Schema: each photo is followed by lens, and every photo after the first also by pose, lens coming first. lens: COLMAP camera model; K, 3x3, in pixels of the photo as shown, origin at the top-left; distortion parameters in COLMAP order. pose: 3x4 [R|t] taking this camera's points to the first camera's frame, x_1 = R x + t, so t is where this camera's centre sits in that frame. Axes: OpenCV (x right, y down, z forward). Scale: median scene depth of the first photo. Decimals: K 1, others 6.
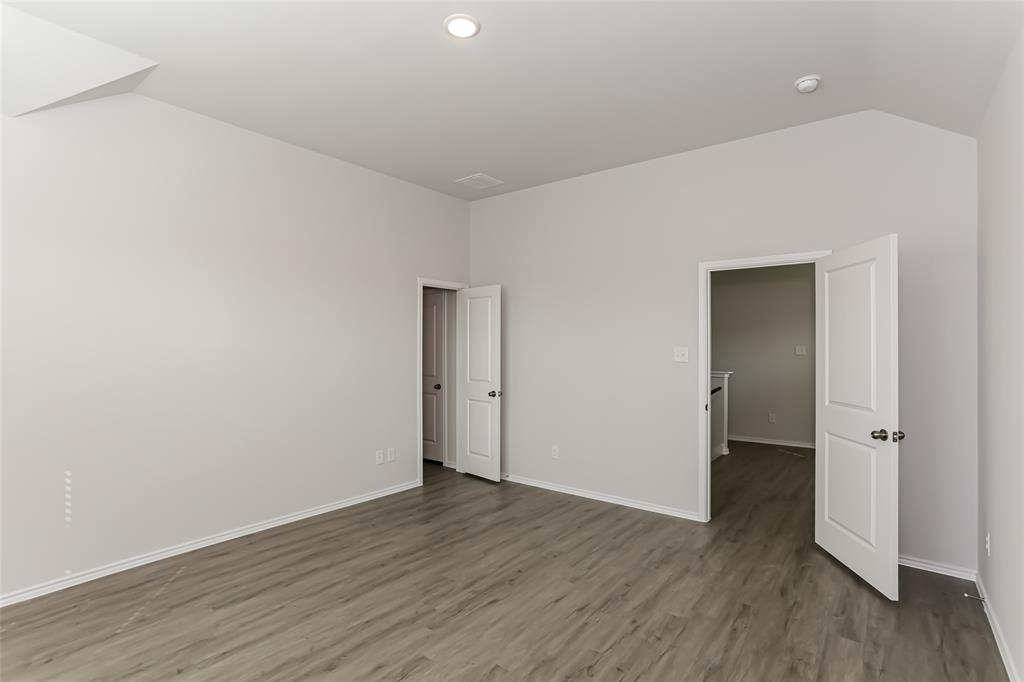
lens RADIAL K [[500.6, 0, 509.6], [0, 500.6, 344.7], [0, 0, 1]] dist [-0.017744, 0.005330]
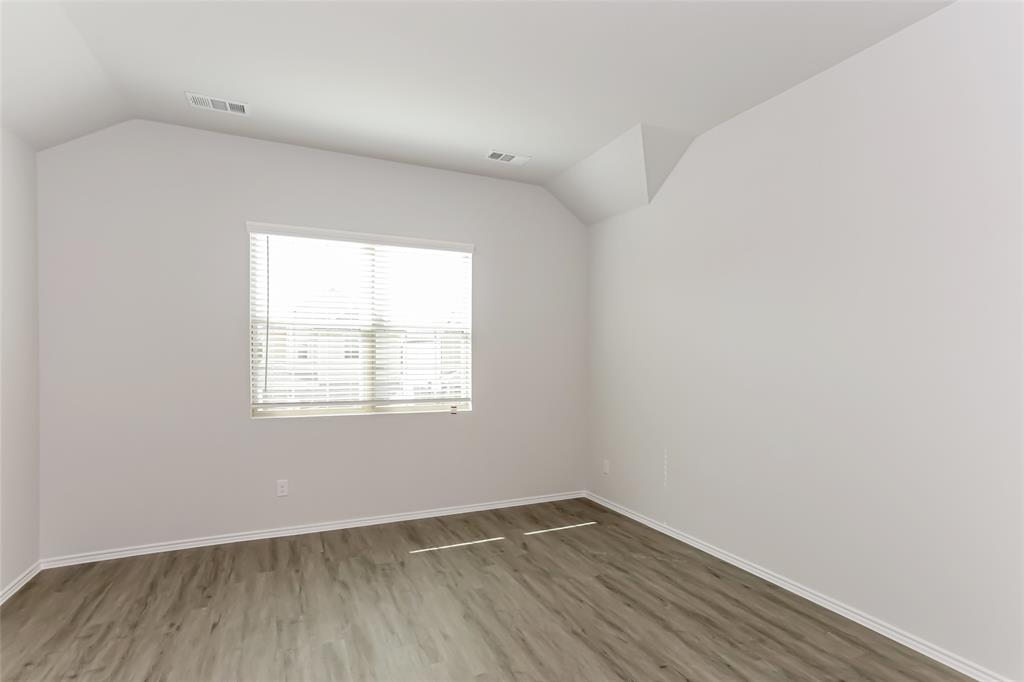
lens RADIAL K [[500.6, 0, 509.2], [0, 500.6, 338.3], [0, 0, 1]] dist [-0.017744, 0.005330]
pose [[-0.455890, -0.023389, -0.889729, 0.538945], [0.002400, 0.999619, -0.027507, -0.011261], [0.890033, -0.014676, -0.455660, 1.247184]]
